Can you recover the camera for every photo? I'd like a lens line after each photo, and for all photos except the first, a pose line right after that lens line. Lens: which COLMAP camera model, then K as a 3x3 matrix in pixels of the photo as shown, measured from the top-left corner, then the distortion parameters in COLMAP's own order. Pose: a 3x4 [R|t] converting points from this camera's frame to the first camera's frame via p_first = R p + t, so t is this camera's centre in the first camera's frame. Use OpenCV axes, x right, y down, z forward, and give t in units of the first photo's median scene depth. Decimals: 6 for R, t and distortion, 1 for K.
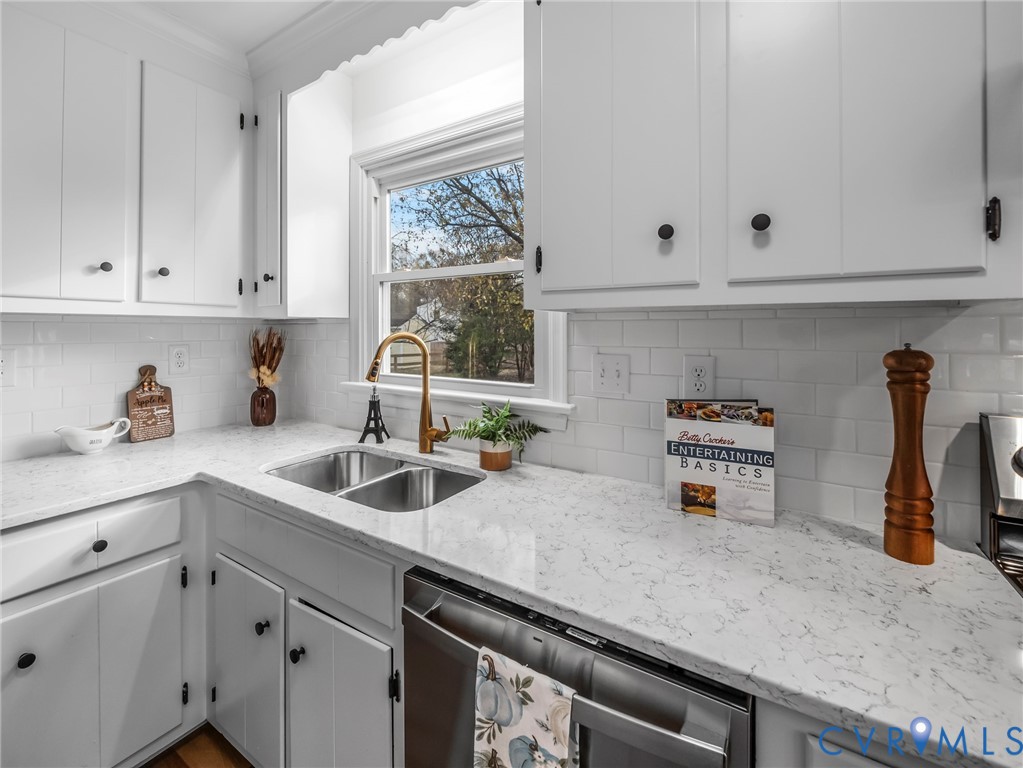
lens RADIAL K [[453.1, 0, 496.9], [0, 453.1, 328.0], [0, 0, 1]] dist [-0.002201, -0.000544]
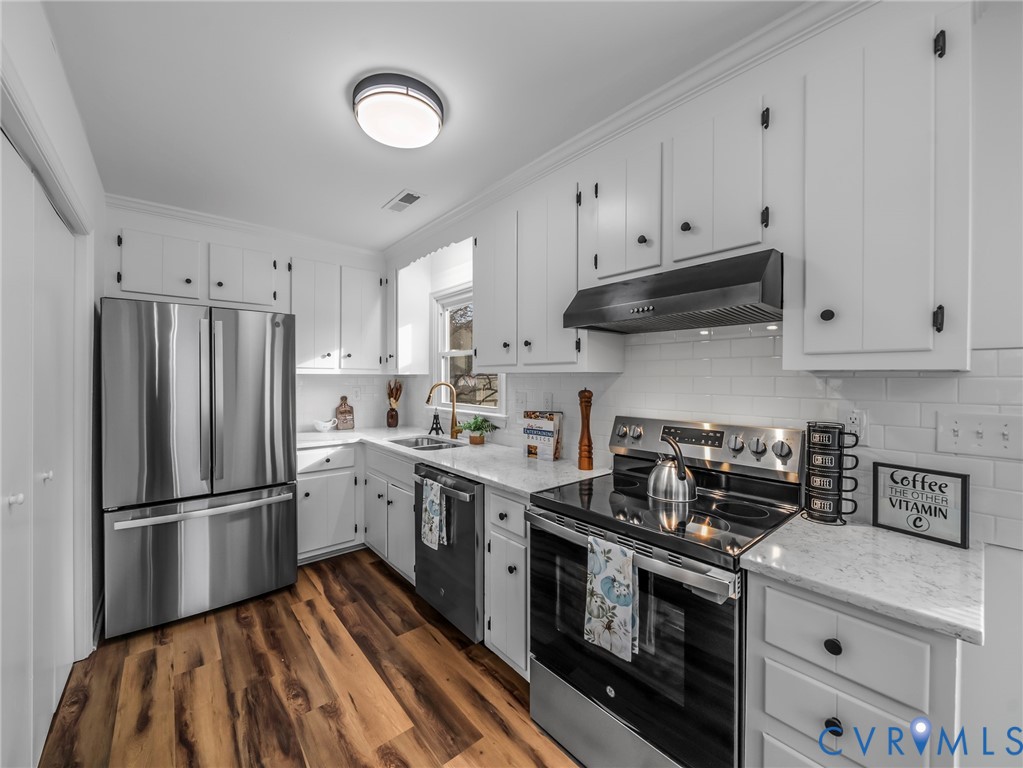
lens RADIAL K [[406.4, 0, 496.7], [0, 406.4, 380.0], [0, 0, 1]] dist [-0.005472, -0.000310]
pose [[0.952697, 0.003521, -0.303901, 0.637587], [-0.001228, 0.999969, 0.007735, -0.015006], [0.303919, -0.006996, 0.952672, -0.780561]]
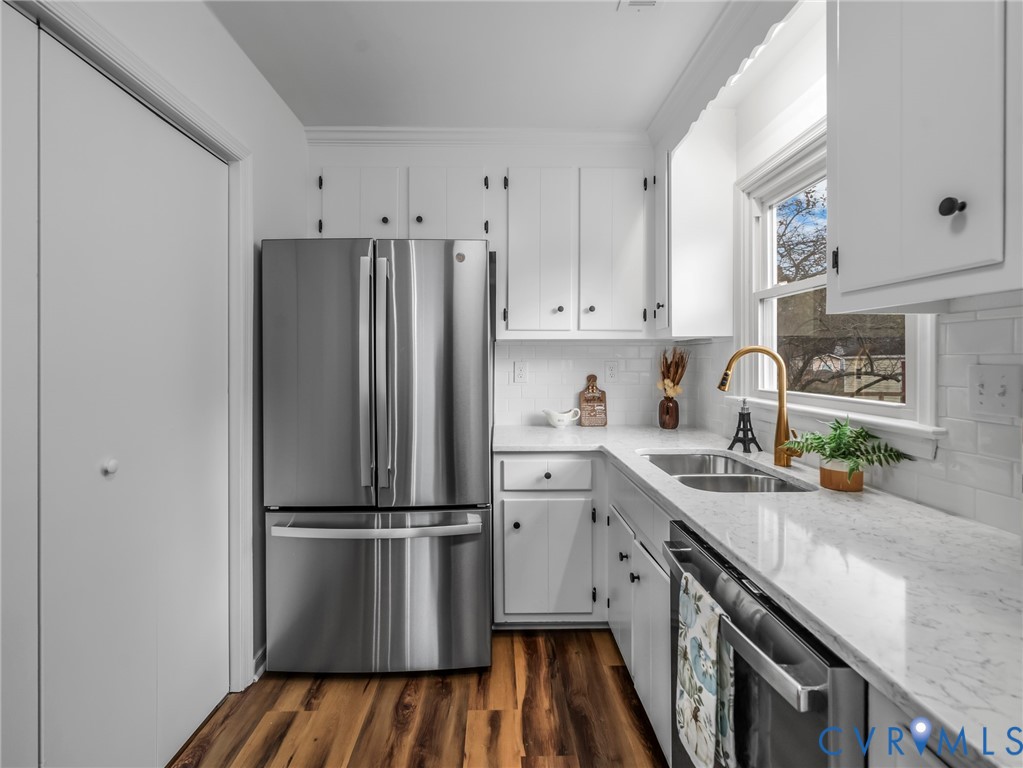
lens RADIAL K [[481.4, 0, 501.9], [0, 481.4, 363.7], [0, 0, 1]] dist [-0.000623, -0.000211]
pose [[0.559133, 0.003833, -0.829069, 0.393236], [0.004244, 0.999963, 0.007485, 0.040509], [0.829067, -0.007703, 0.559096, -0.107826]]
